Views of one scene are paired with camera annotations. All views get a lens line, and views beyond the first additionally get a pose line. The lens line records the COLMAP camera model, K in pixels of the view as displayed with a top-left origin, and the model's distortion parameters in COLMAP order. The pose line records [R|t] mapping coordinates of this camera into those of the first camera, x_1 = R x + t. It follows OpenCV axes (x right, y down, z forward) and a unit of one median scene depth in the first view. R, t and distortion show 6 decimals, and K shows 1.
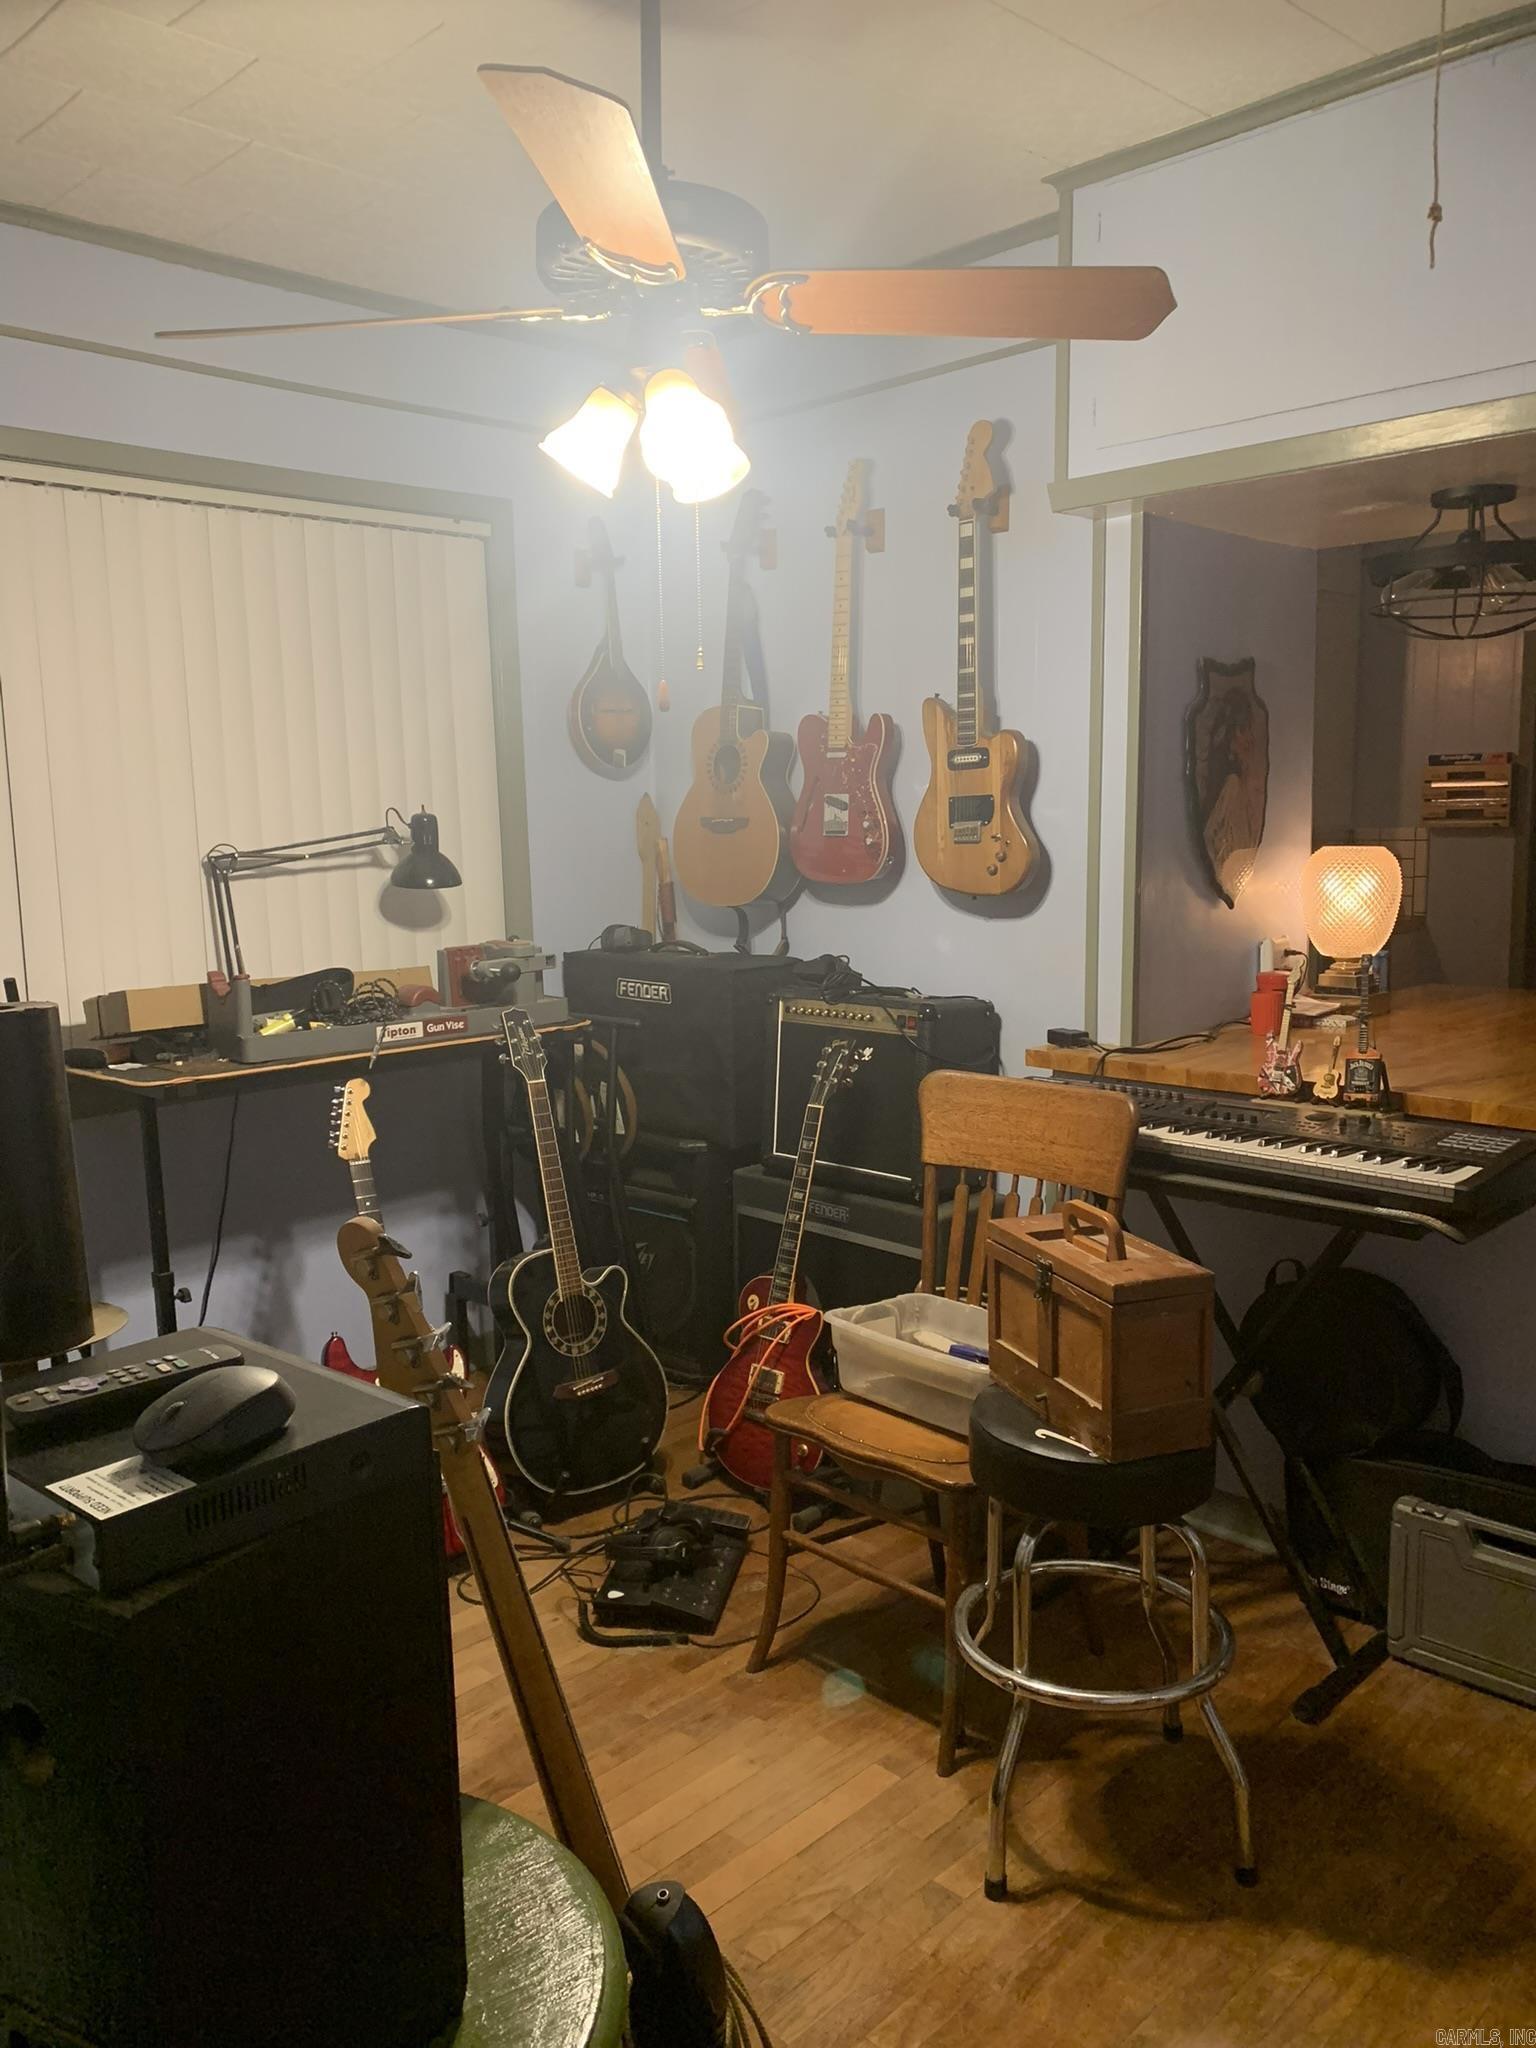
lens RADIAL K [[1535.7, 0, 762.6], [0, 1535.7, 1023.8], [0, 0, 1]] dist [0.008683, -0.012353]
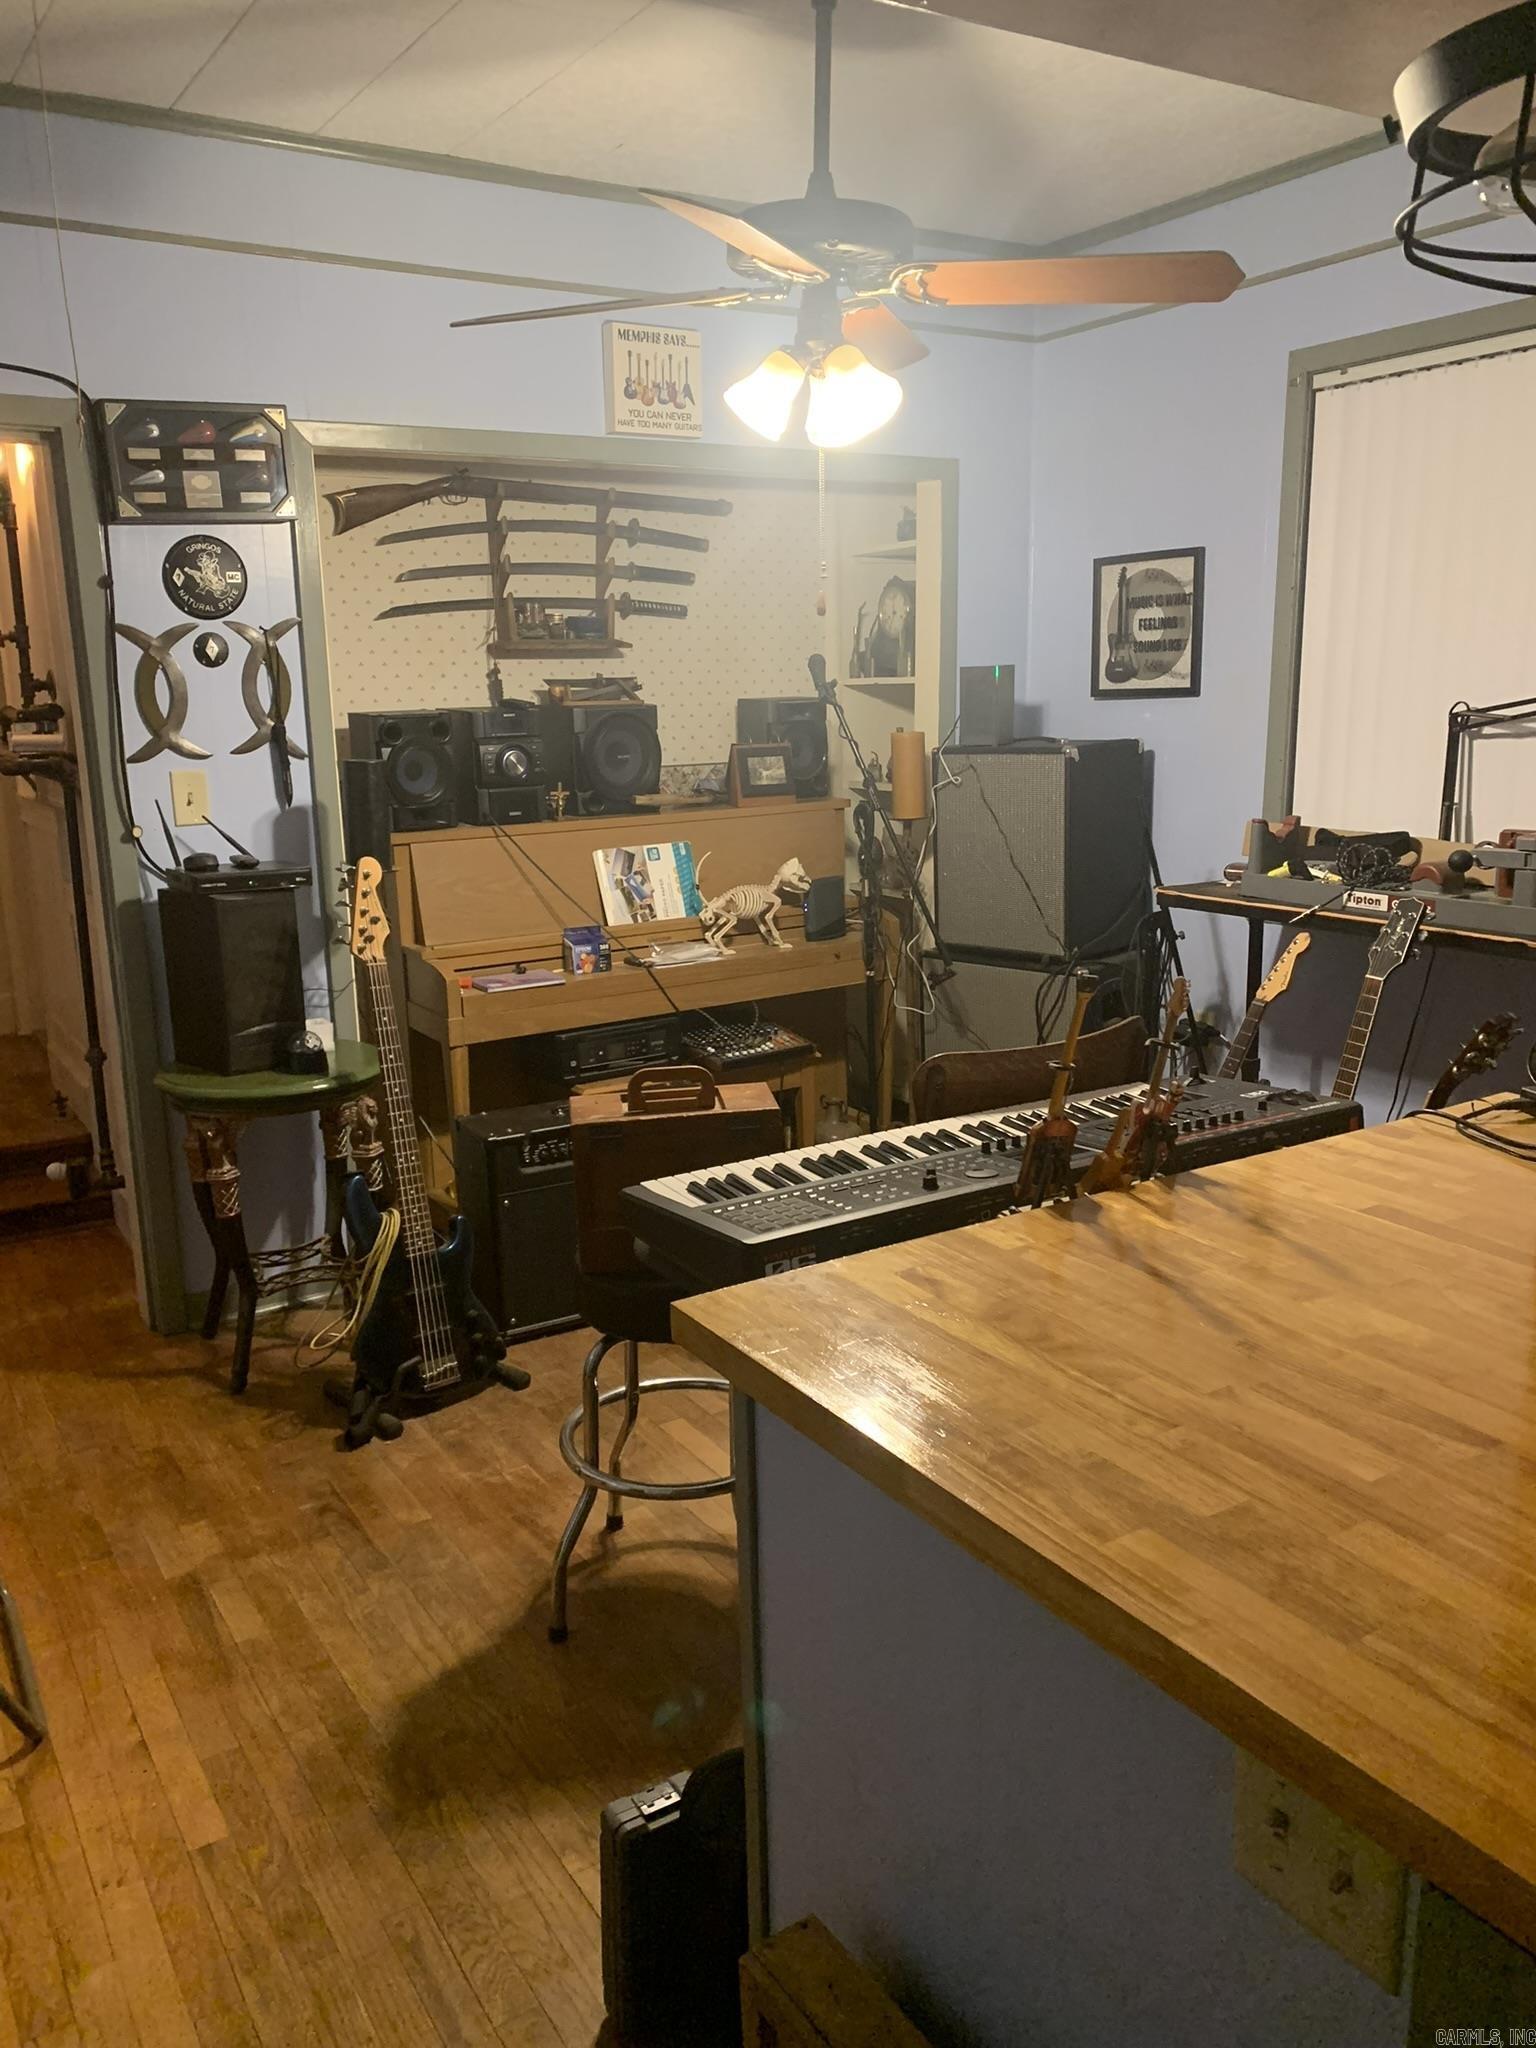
lens RADIAL K [[1535.7, 0, 759.6], [0, 1535.7, 1022.7], [0, 0, 1]] dist [0.008683, -0.012353]
pose [[-0.213554, 0.234323, -0.948413, 0.555260], [-0.114591, 0.958099, 0.262518, -0.092750], [0.970187, 0.164741, -0.177755, 0.555257]]
